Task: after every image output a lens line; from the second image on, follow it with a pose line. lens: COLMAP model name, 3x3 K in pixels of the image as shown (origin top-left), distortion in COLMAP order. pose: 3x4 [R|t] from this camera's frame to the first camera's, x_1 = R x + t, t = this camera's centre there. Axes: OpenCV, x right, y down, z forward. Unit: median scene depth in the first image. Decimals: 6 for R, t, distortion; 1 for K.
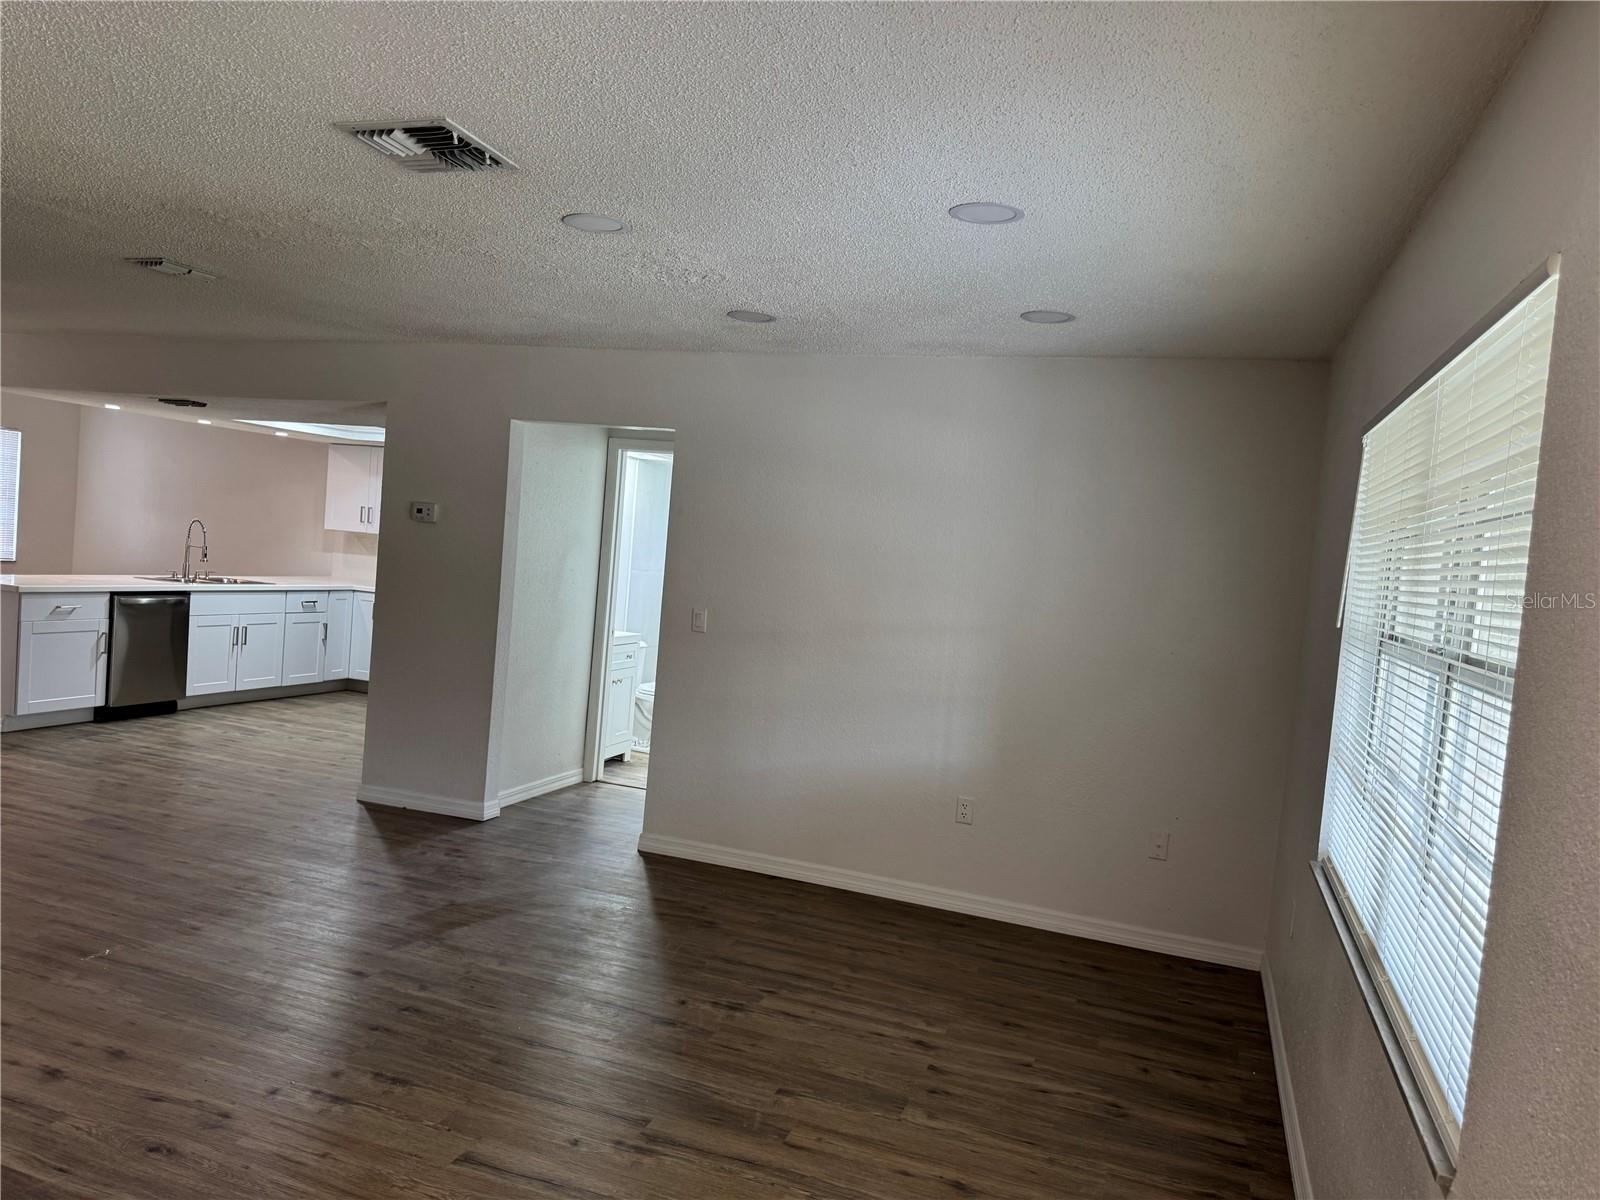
lens RADIAL K [[1144.0, 0, 795.2], [0, 1144.0, 599.9], [0, 0, 1]] dist [0.000461, -0.014337]
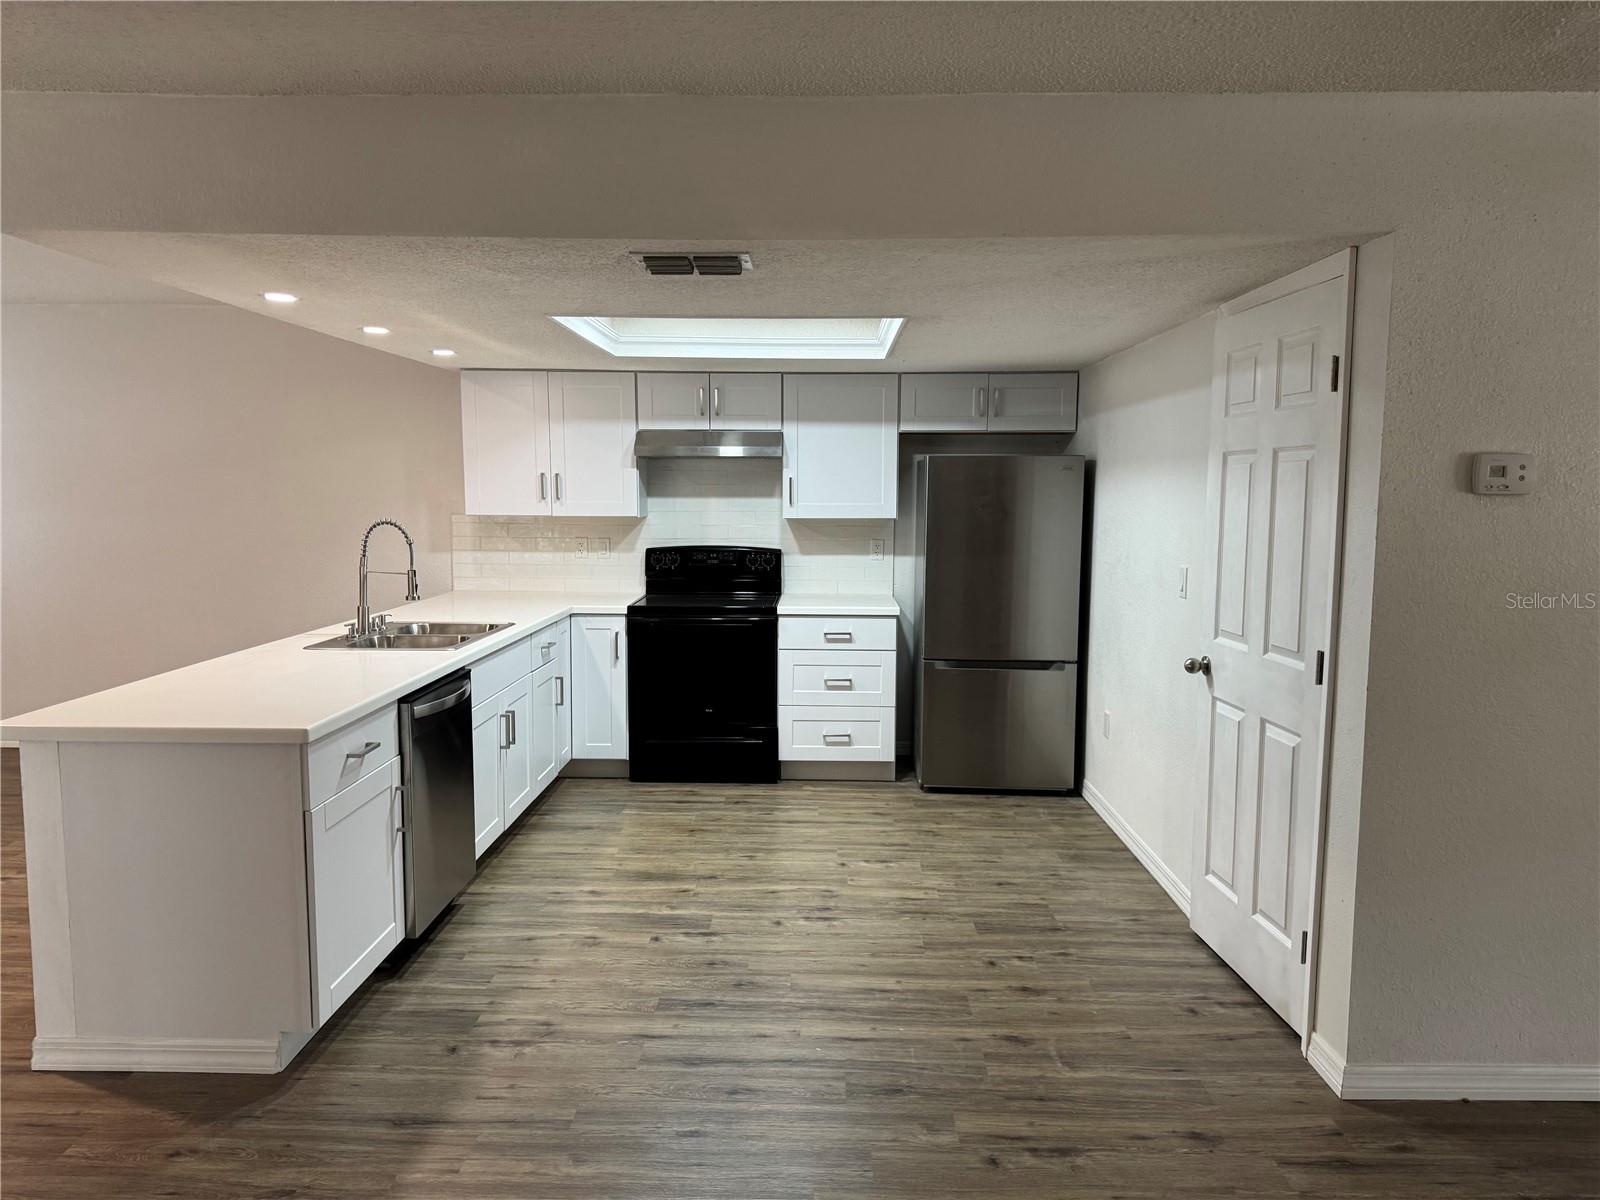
lens RADIAL K [[1144.0, 0, 777.9], [0, 1144.0, 582.6], [0, 0, 1]] dist [0.000461, -0.014337]
pose [[0.948952, -0.106129, 0.297031, -0.925380], [0.088907, 0.993510, 0.070941, -0.114956], [-0.302633, -0.040912, 0.952229, 0.818563]]
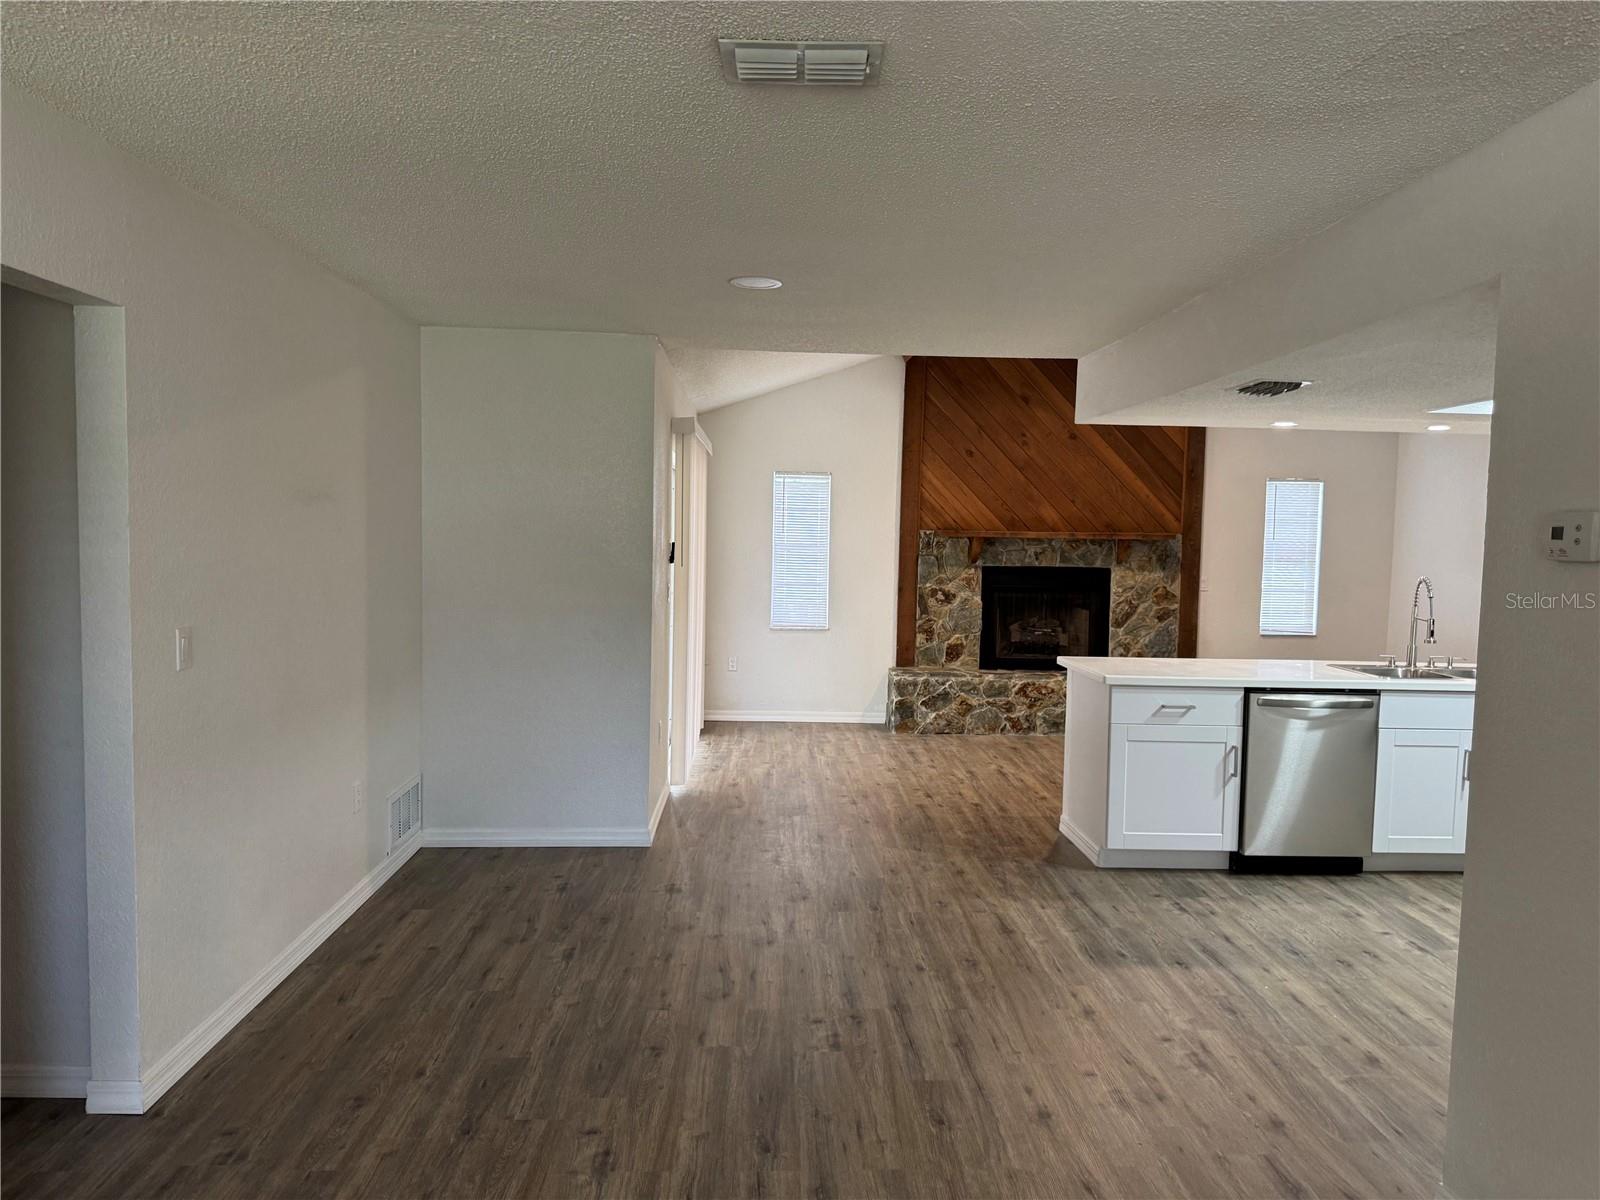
lens RADIAL K [[1144.0, 0, 800.9], [0, 1144.0, 603.6], [0, 0, 1]] dist [0.000461, -0.014337]
pose [[0.363247, -0.014425, -0.931581, -0.089064], [-0.035900, 0.998921, -0.029466, -0.044008], [0.931001, 0.044147, 0.362337, 0.794666]]
